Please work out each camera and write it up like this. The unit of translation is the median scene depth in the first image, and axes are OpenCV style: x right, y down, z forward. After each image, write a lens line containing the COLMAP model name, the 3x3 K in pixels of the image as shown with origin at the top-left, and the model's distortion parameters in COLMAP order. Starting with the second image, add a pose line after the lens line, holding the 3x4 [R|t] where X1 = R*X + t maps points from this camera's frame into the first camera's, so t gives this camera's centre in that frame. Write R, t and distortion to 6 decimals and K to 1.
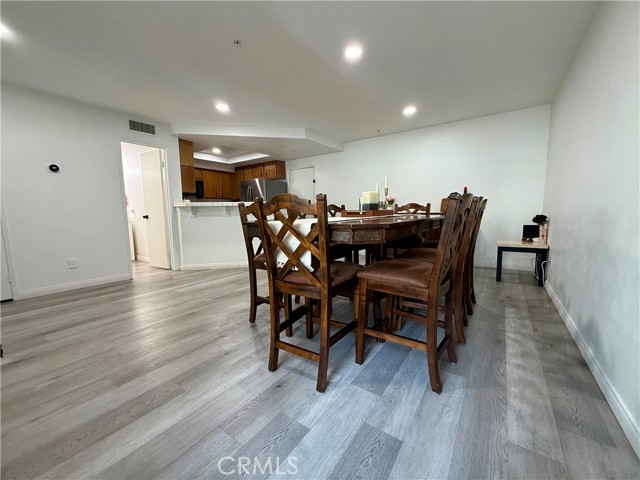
lens RADIAL K [[258.8, 0, 316.6], [0, 258.8, 239.1], [0, 0, 1]] dist [0.002703, 0.000256]
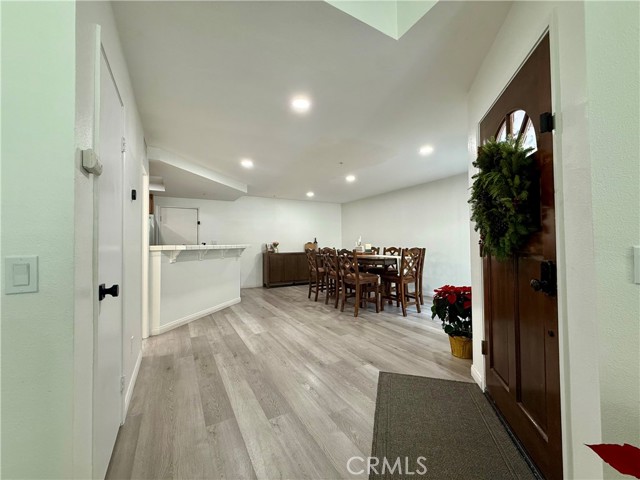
lens RADIAL K [[258.8, 0, 322.8], [0, 258.8, 240.5], [0, 0, 1]] dist [0.002703, 0.000256]
pose [[0.395309, 0.026977, 0.918152, -0.711703], [0.103612, 0.991880, -0.073754, -0.030511], [-0.912686, 0.124287, 0.389304, 0.167391]]
